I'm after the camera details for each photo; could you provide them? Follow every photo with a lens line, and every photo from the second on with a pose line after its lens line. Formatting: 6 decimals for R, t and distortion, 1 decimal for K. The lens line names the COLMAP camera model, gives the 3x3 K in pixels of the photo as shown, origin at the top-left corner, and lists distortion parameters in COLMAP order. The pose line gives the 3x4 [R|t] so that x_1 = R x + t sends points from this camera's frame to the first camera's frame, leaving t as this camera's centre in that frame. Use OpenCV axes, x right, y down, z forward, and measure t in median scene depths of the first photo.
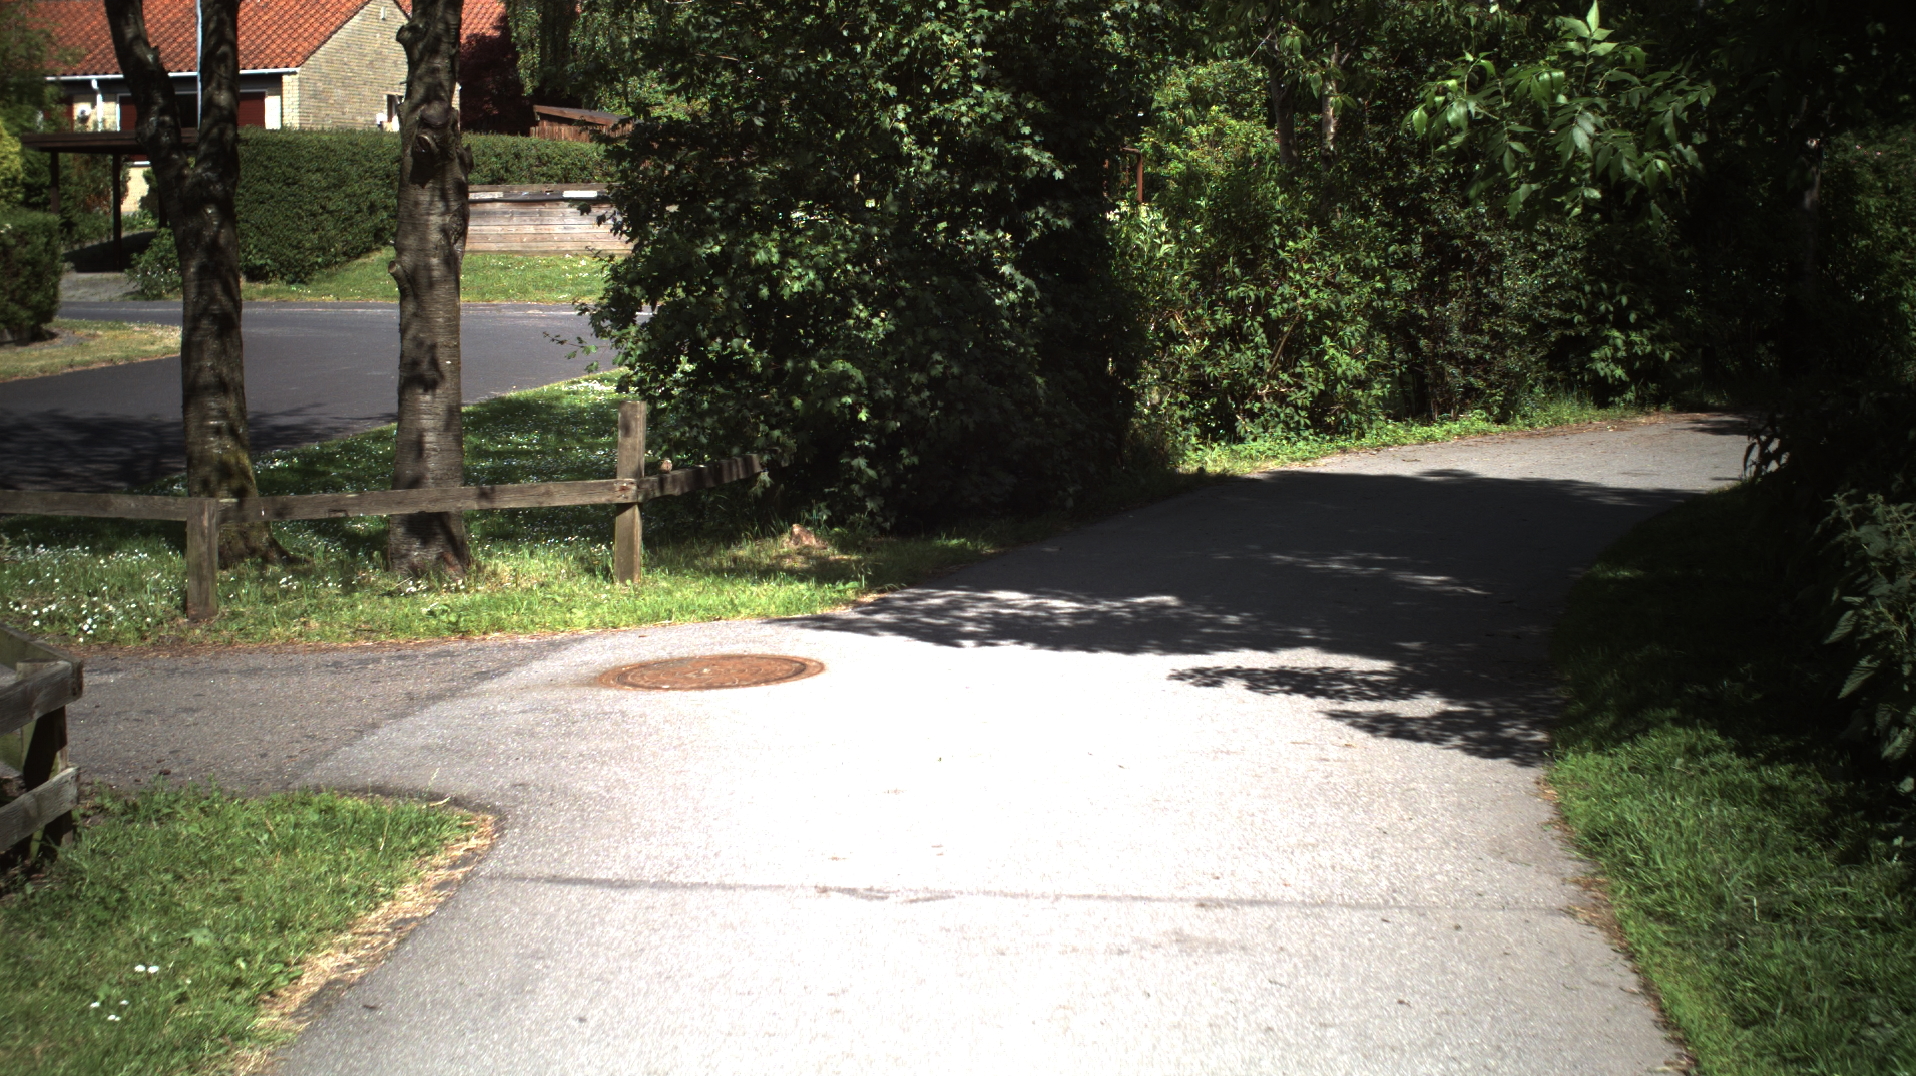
lens RADIAL K [[3160.2, 0, 958.0], [0, 3160.2, 538.0], [0, 0, 1]] dist [-0.415839, 1.138760]
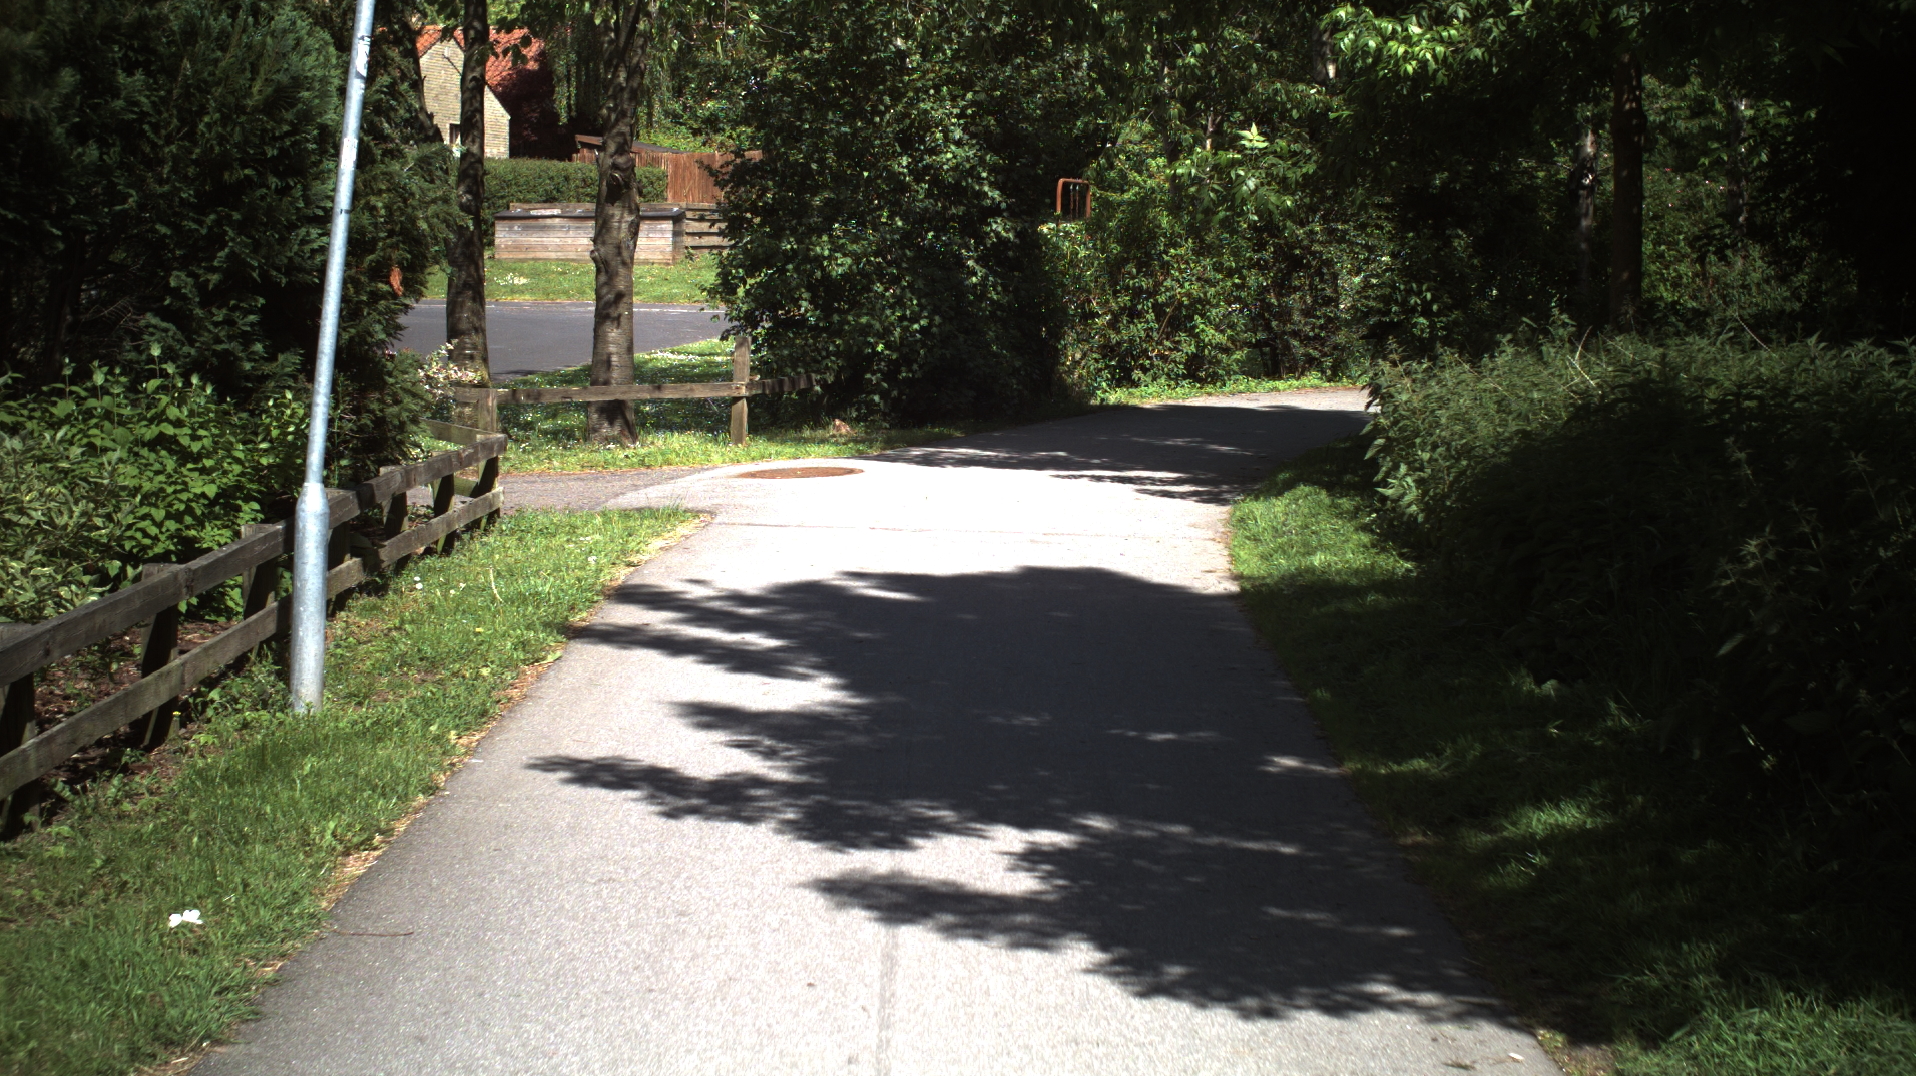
lens RADIAL K [[3160.2, 0, 958.0], [0, 3160.2, 538.0], [0, 0, 1]] dist [-0.415839, 1.138760]
pose [[0.999943, 0.009670, 0.004424, 0.002540], [-0.009639, 0.999928, -0.007117, 0.050047], [-0.004493, 0.007074, 0.999965, -0.448853]]
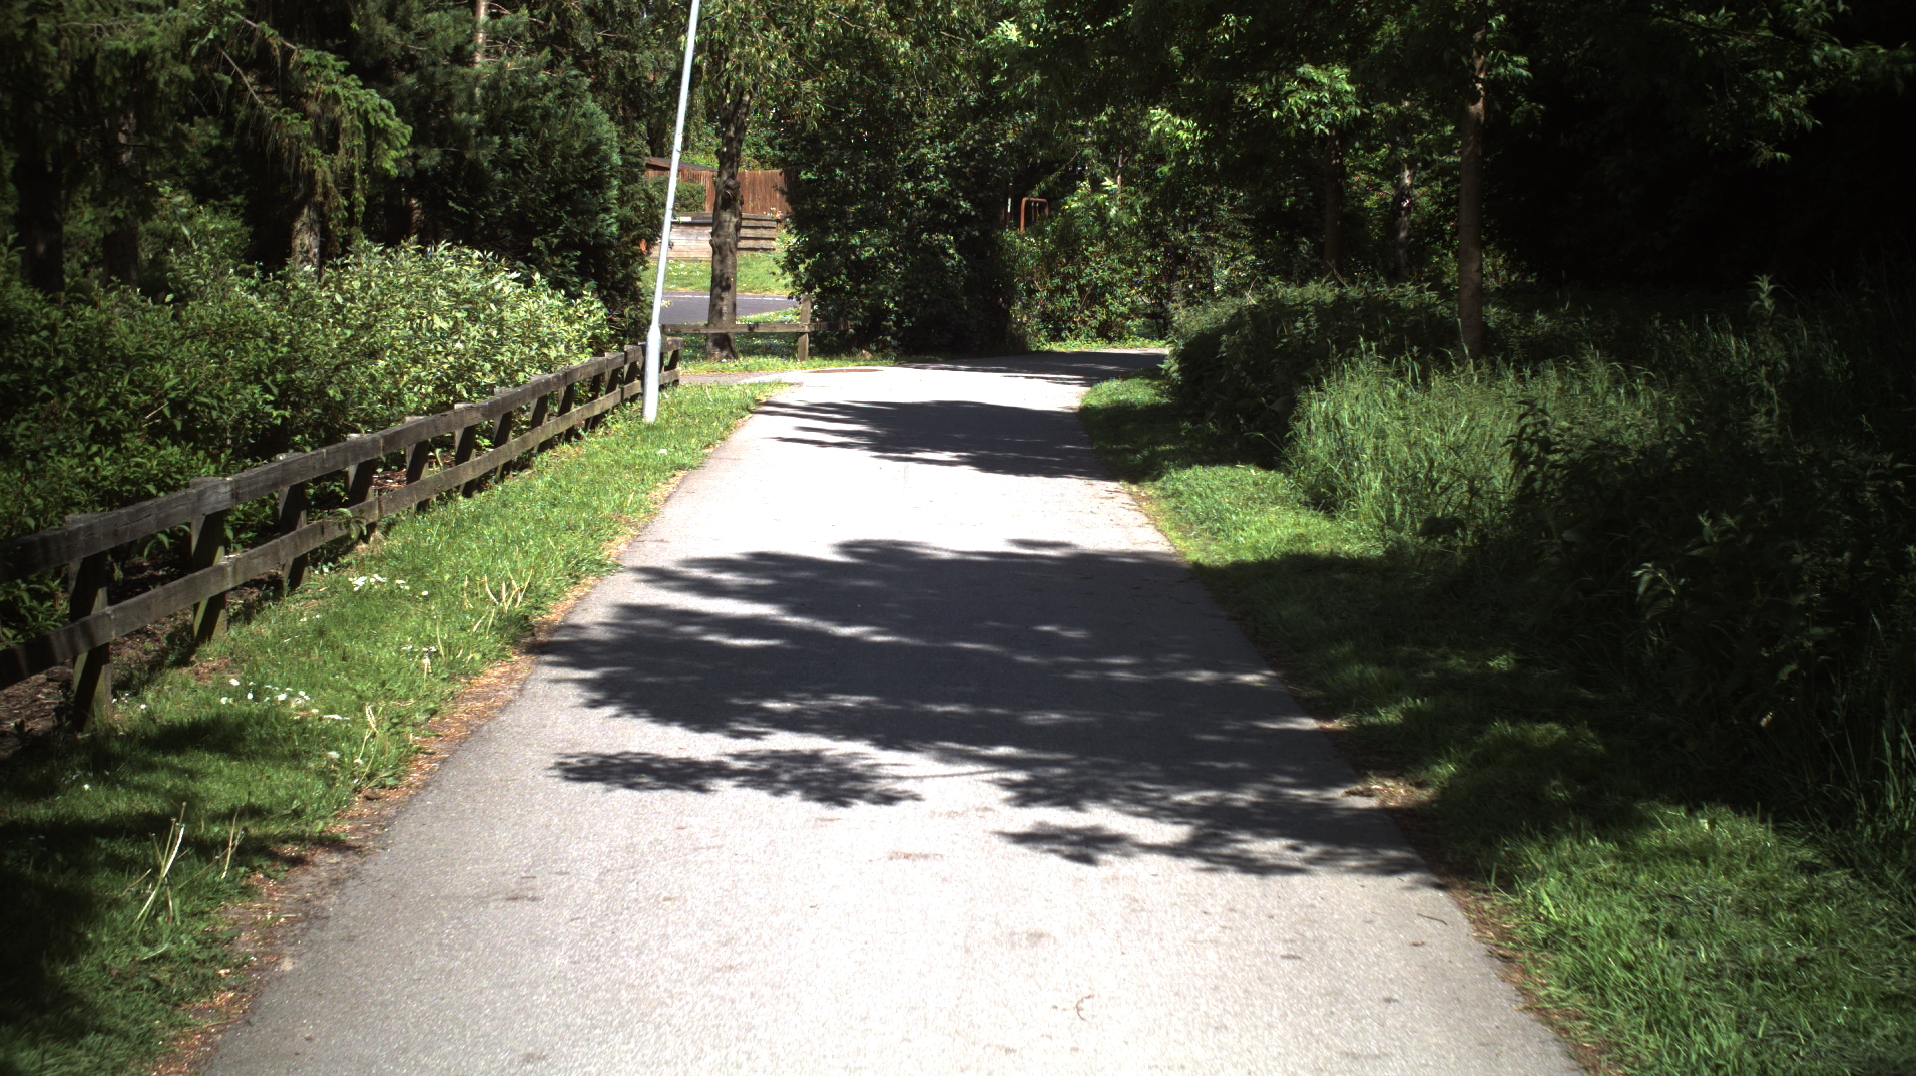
lens RADIAL K [[3148.9, 0, 958.0], [0, 3148.9, 538.0], [0, 0, 1]] dist [-0.292585, 0.085157]
pose [[0.999665, 0.024873, 0.007122, 0.006925], [-0.024786, 0.999621, -0.012010, 0.129676], [-0.007418, 0.011829, 0.999903, -1.119557]]
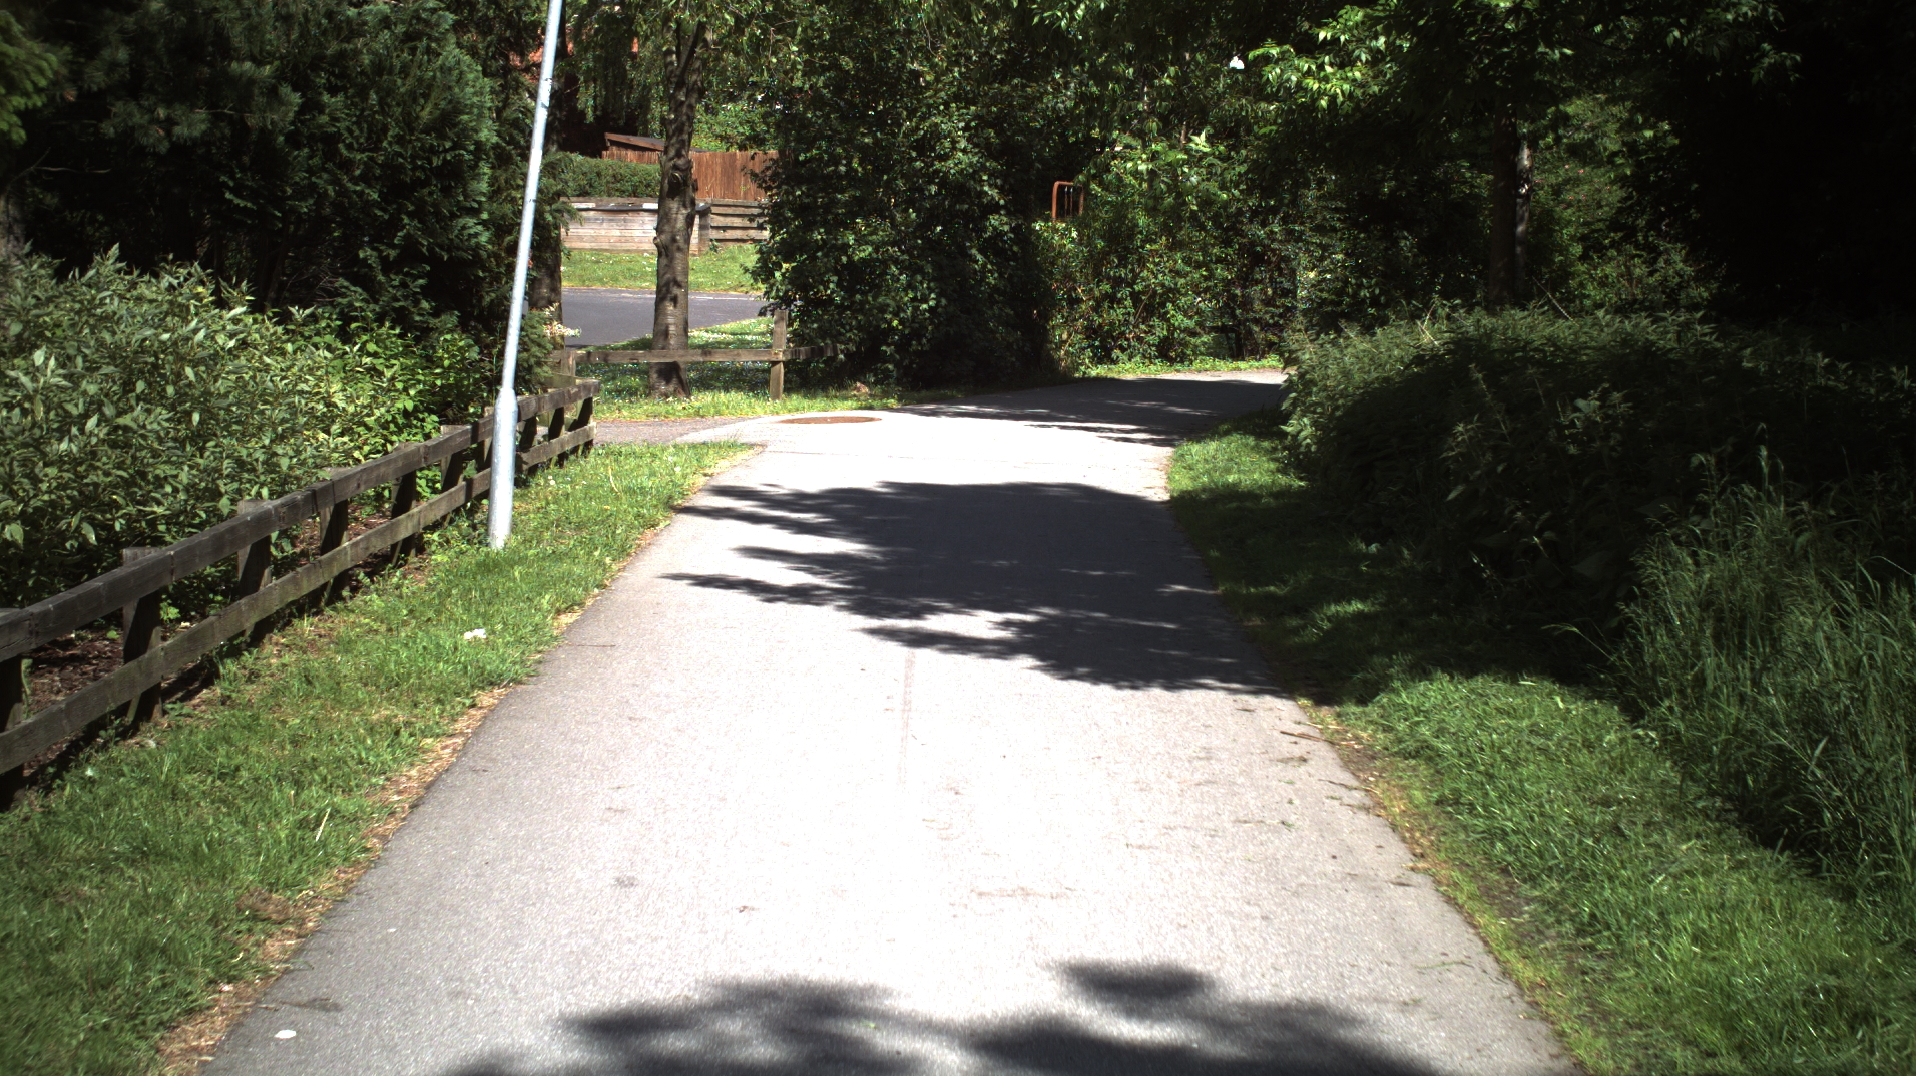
lens RADIAL K [[3160.2, 0, 958.0], [0, 3160.2, 538.0], [0, 0, 1]] dist [-0.415839, 1.138760]
pose [[0.999706, 0.023966, 0.003795, 0.002932], [-0.023939, 0.999689, -0.006984, 0.075664], [-0.003961, 0.006891, 0.999968, -0.672553]]
